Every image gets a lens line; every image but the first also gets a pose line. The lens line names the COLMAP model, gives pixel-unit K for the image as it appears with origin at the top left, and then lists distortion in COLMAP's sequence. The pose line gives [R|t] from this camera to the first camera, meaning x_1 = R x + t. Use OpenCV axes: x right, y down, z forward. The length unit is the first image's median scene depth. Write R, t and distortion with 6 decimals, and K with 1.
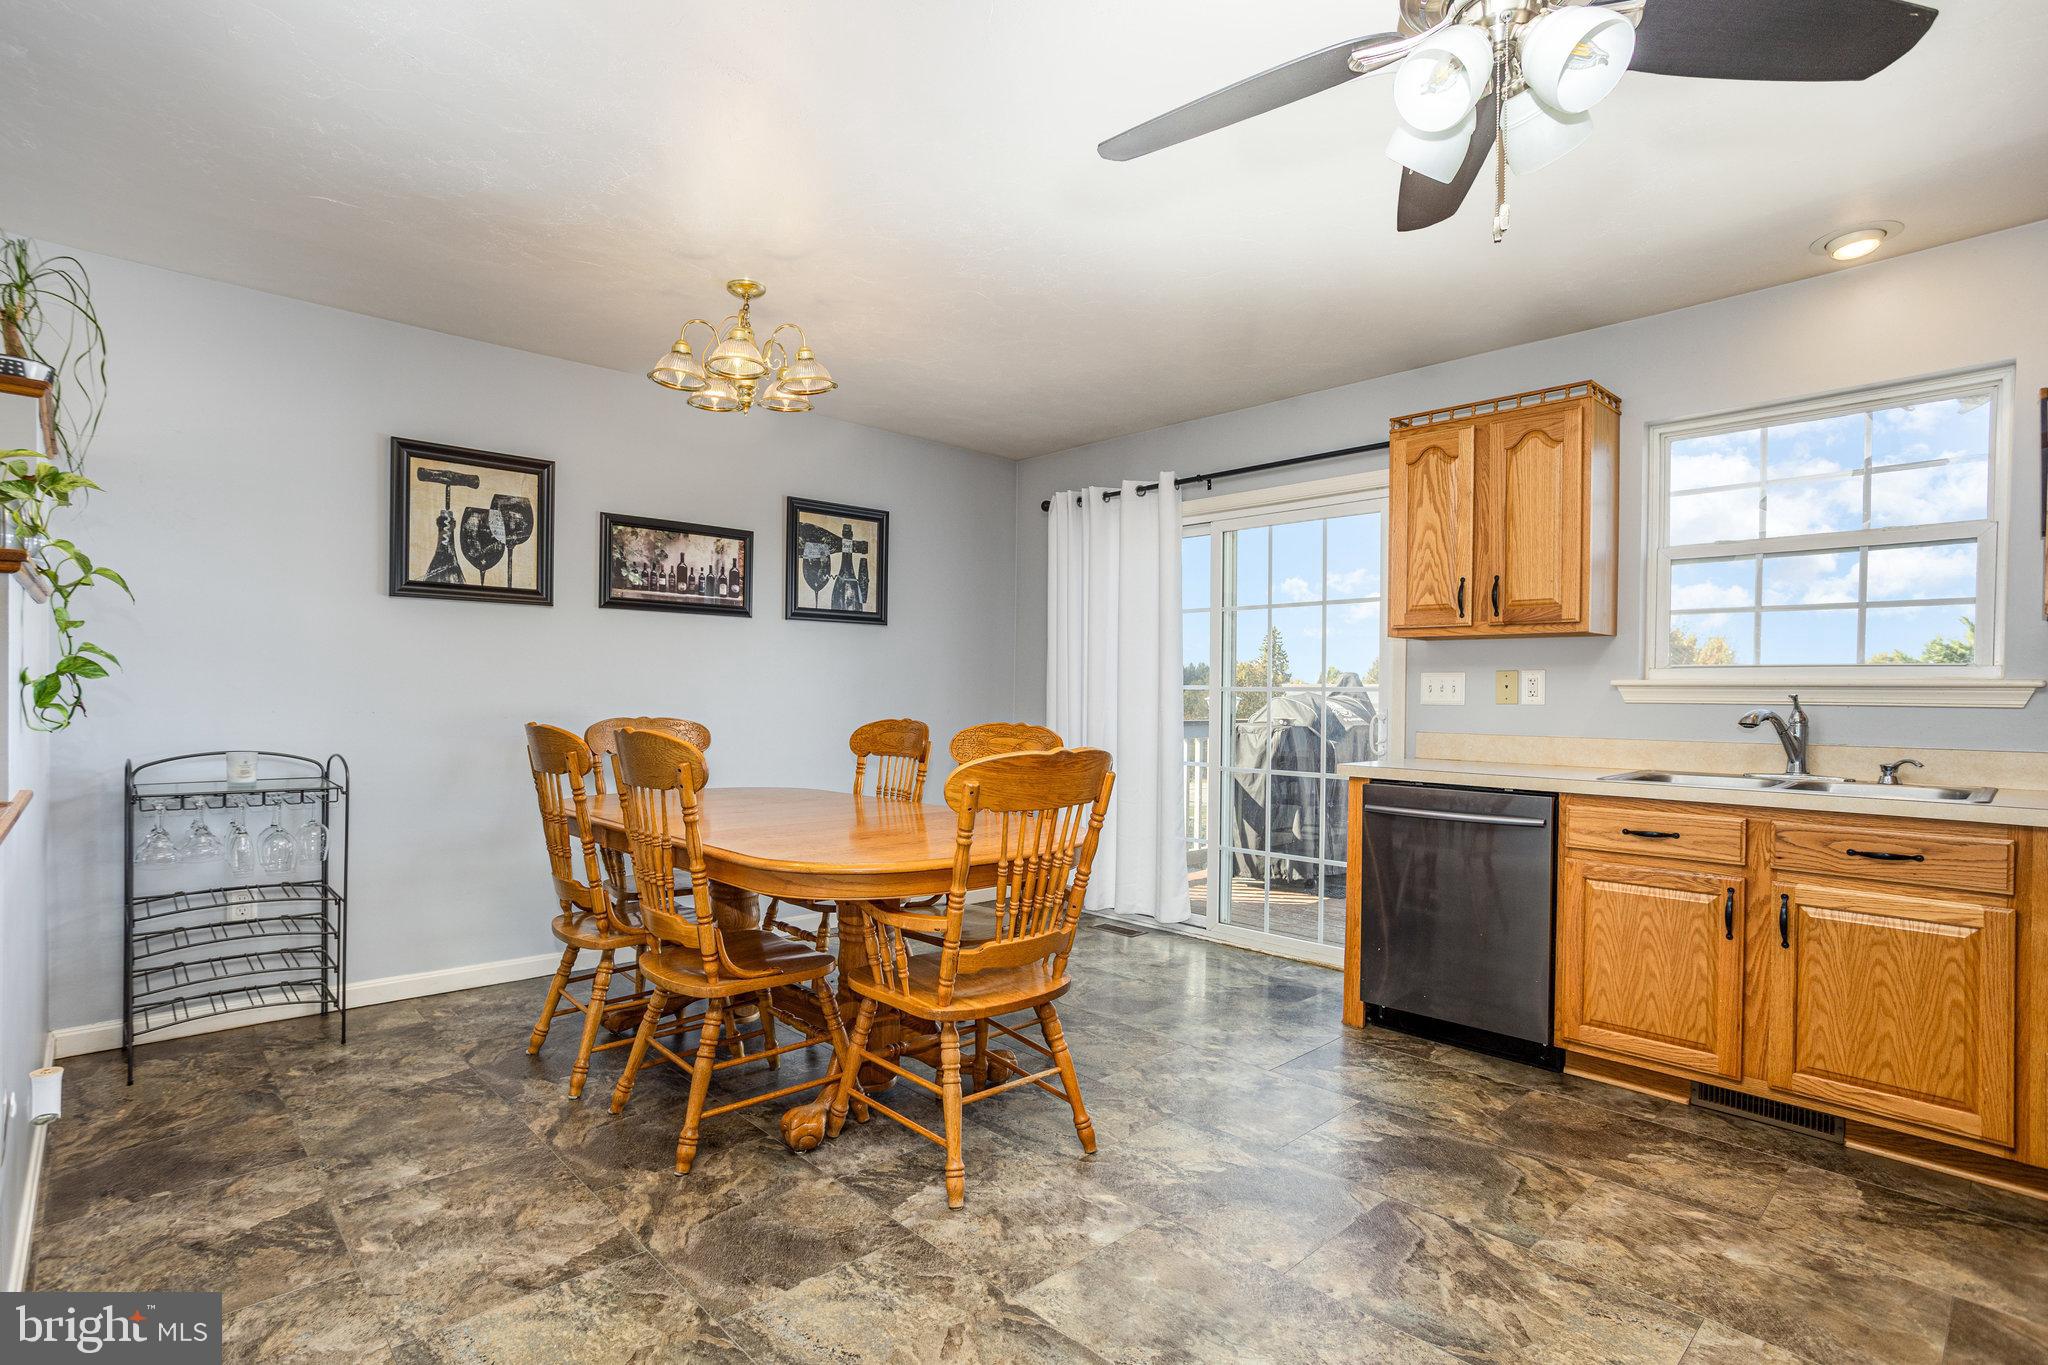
lens RADIAL K [[1003.7, 0, 990.2], [0, 1003.7, 692.2], [0, 0, 1]] dist [-0.000917, -0.000074]
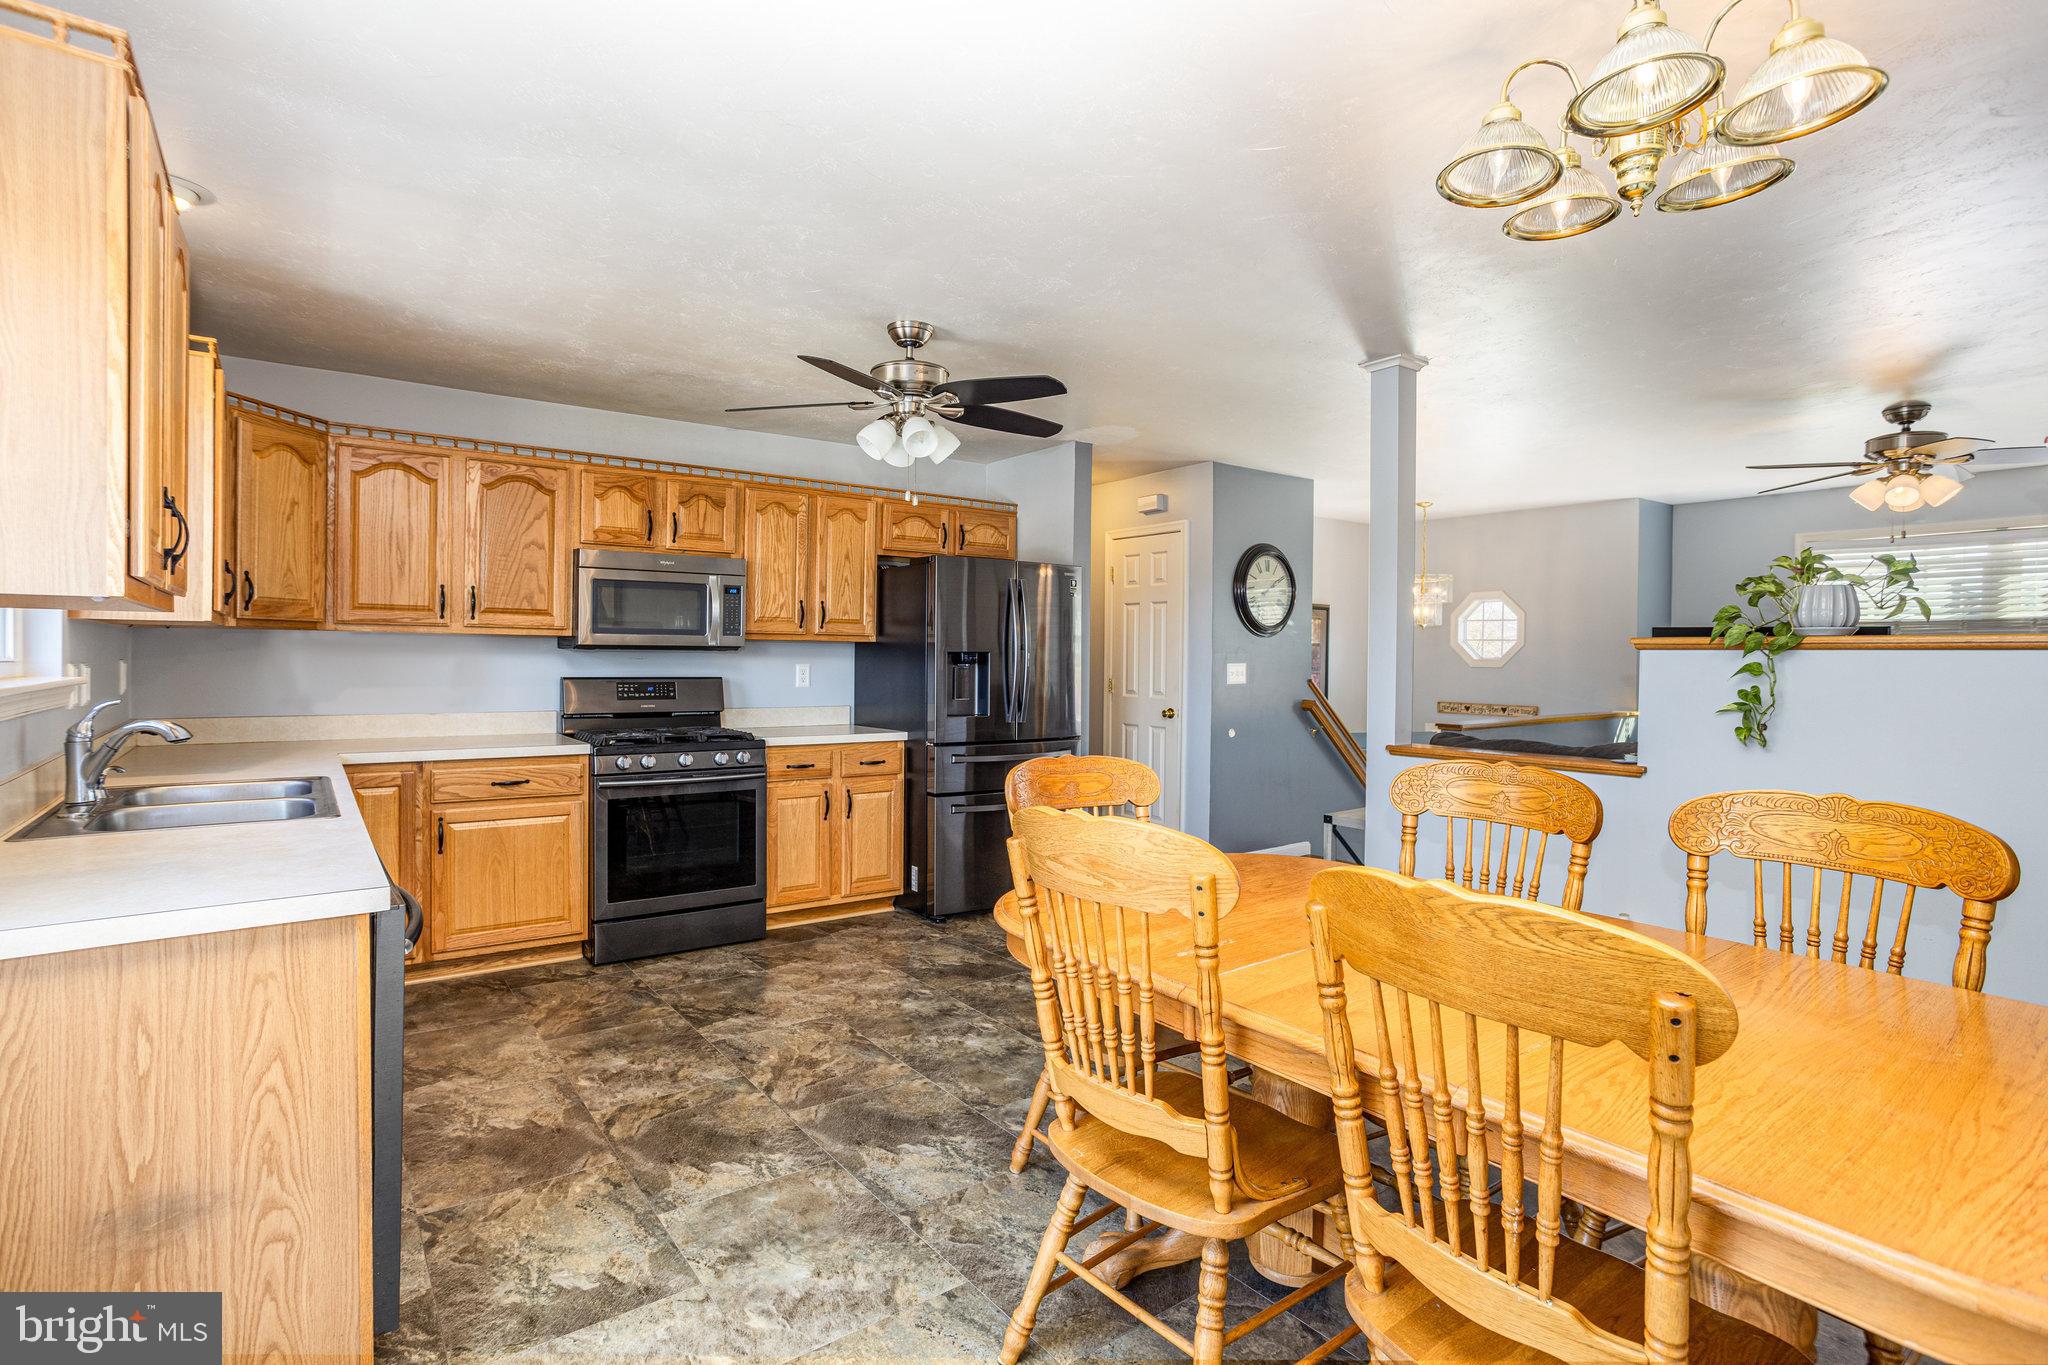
lens RADIAL K [[980.9, 0, 988.8], [0, 980.9, 669.3], [0, 0, 1]] dist [-0.042561, 0.000248]
pose [[-0.993613, -0.022481, 0.110580, 0.025373], [-0.020857, 0.999657, 0.015824, -0.049648], [-0.110898, 0.013416, -0.993741, 1.657028]]
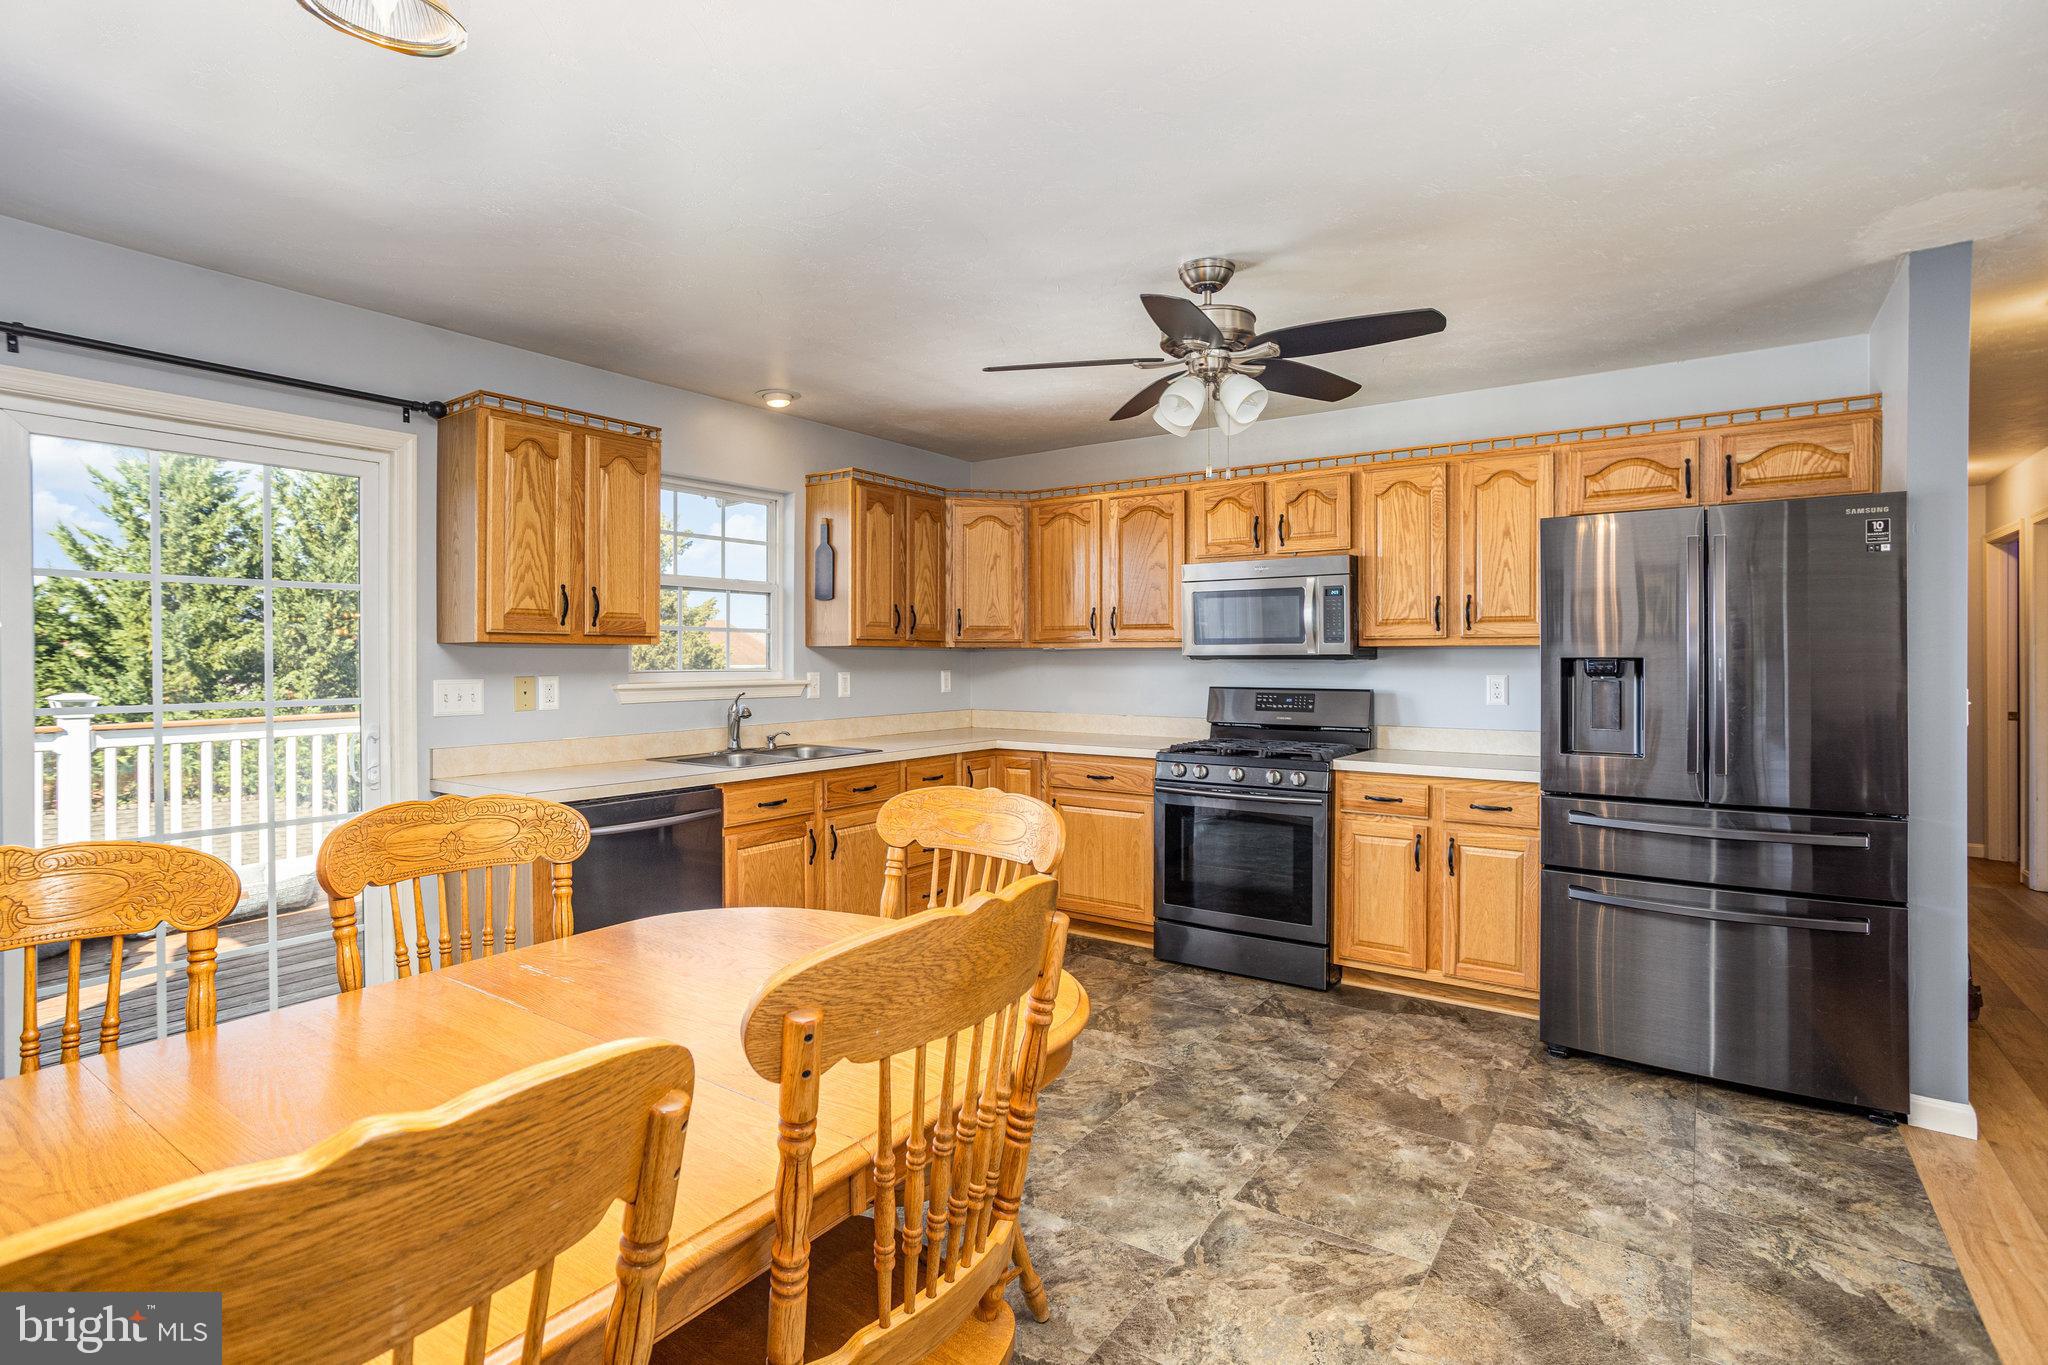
lens RADIAL K [[980.9, 0, 988.8], [0, 980.9, 669.3], [0, 0, 1]] dist [-0.042561, 0.000248]
pose [[-0.211444, -0.019294, 0.977200, -0.634139], [-0.000797, 0.999808, 0.019568, -0.059078], [-0.977390, 0.003359, -0.211418, 0.926148]]
